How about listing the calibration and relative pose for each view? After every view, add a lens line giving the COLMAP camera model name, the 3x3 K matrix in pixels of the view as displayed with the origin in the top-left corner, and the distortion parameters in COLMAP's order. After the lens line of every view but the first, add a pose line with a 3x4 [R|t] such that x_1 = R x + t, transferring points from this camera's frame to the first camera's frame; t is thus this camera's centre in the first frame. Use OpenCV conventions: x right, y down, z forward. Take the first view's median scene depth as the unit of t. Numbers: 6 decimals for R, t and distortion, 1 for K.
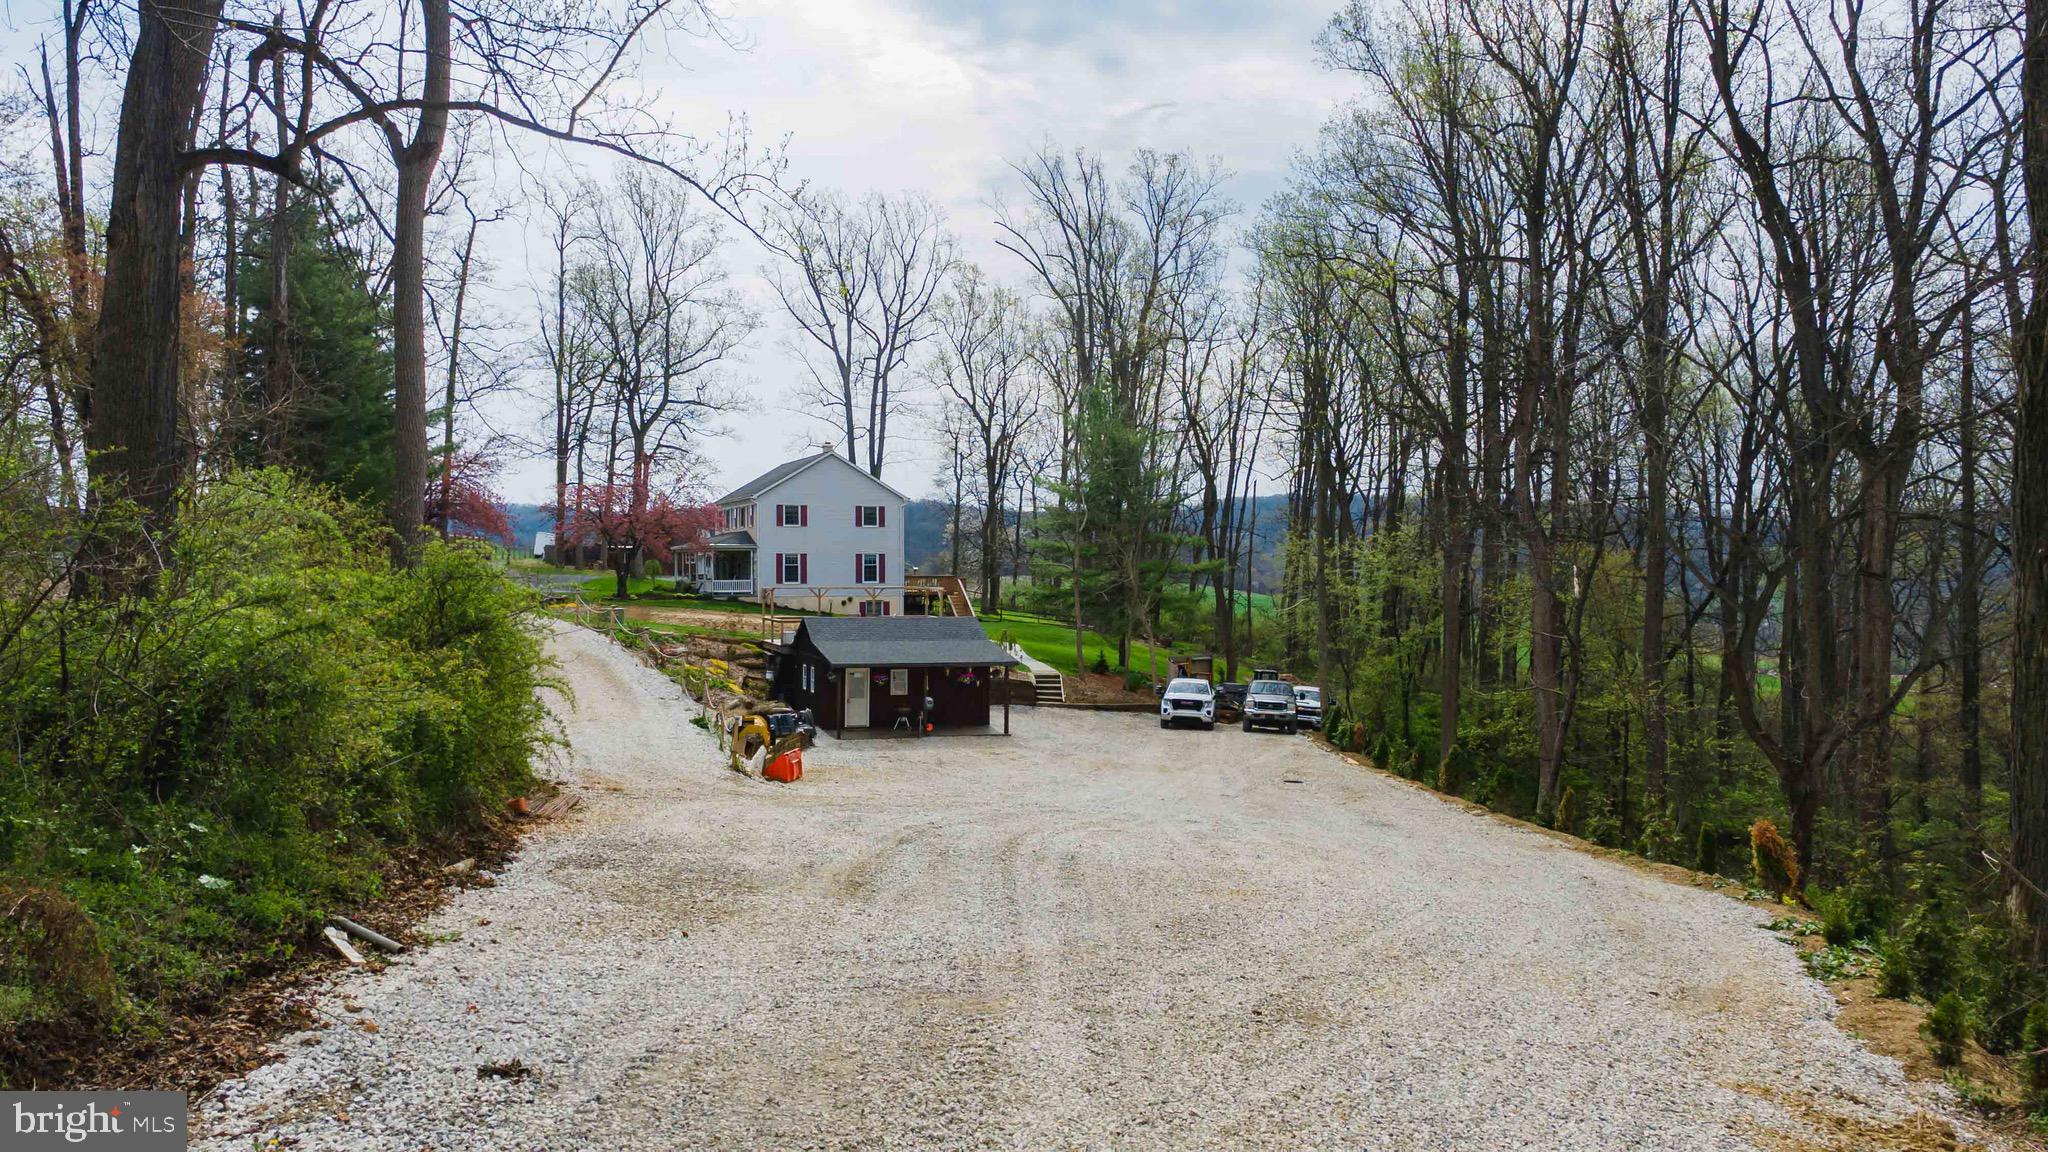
lens RADIAL K [[1525.8, 0, 1029.0], [0, 1525.8, 593.2], [0, 0, 1]] dist [0.056157, -0.000628]
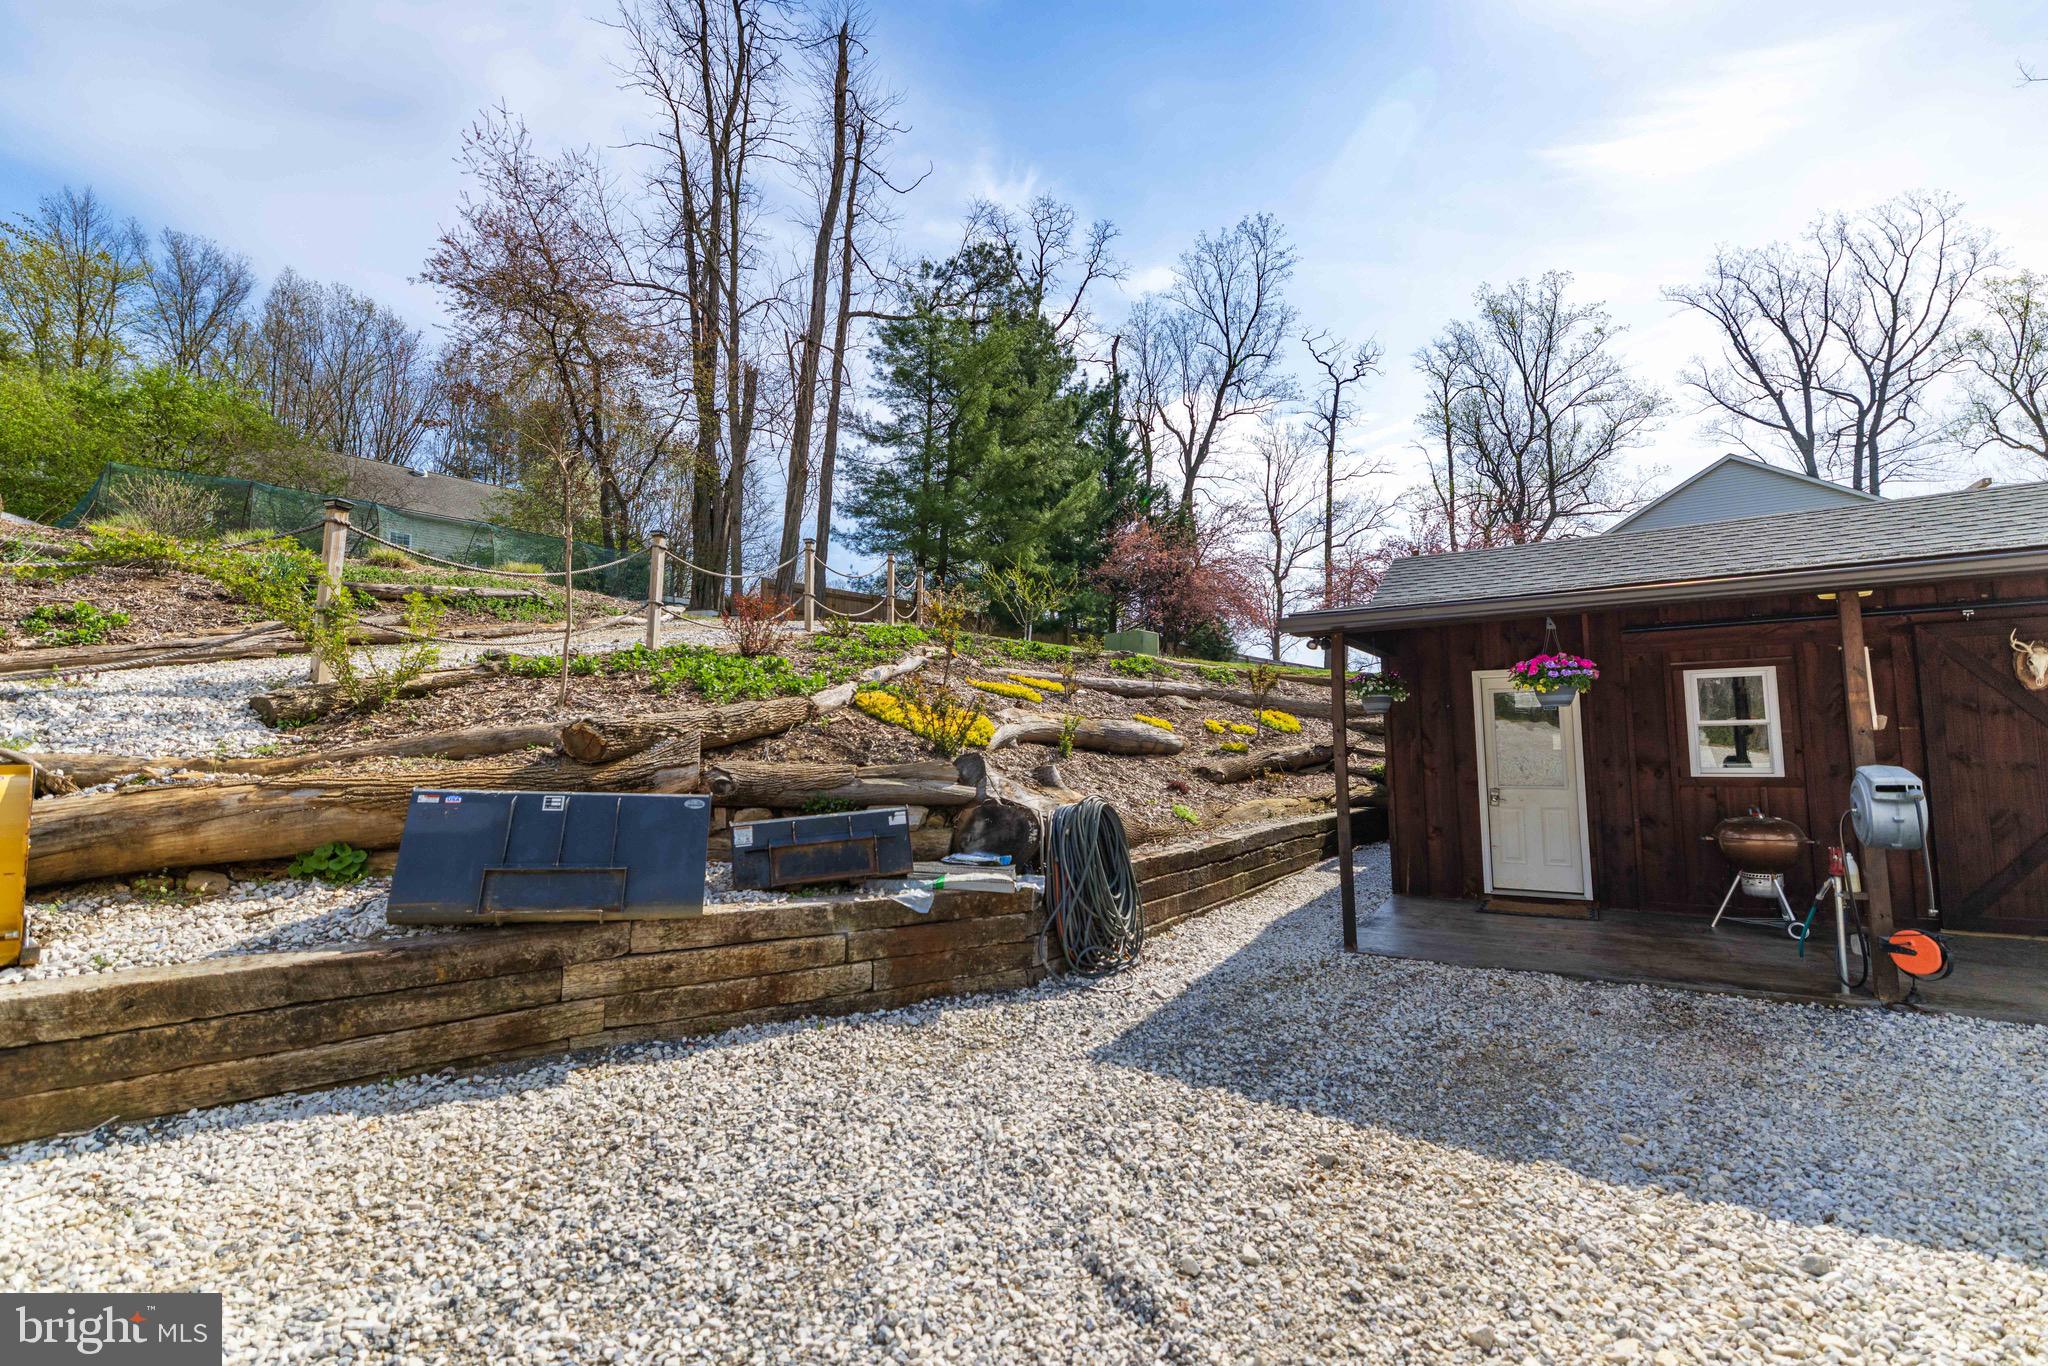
lens RADIAL K [[883.8, 0, 1001.6], [0, 883.8, 669.0], [0, 0, 1]] dist [0.003848, -0.001027]
pose [[0.628000, -0.088162, -0.773203, -0.032854], [0.003795, 0.993897, -0.110244, 0.029154], [0.778204, 0.066299, 0.624502, 0.366849]]
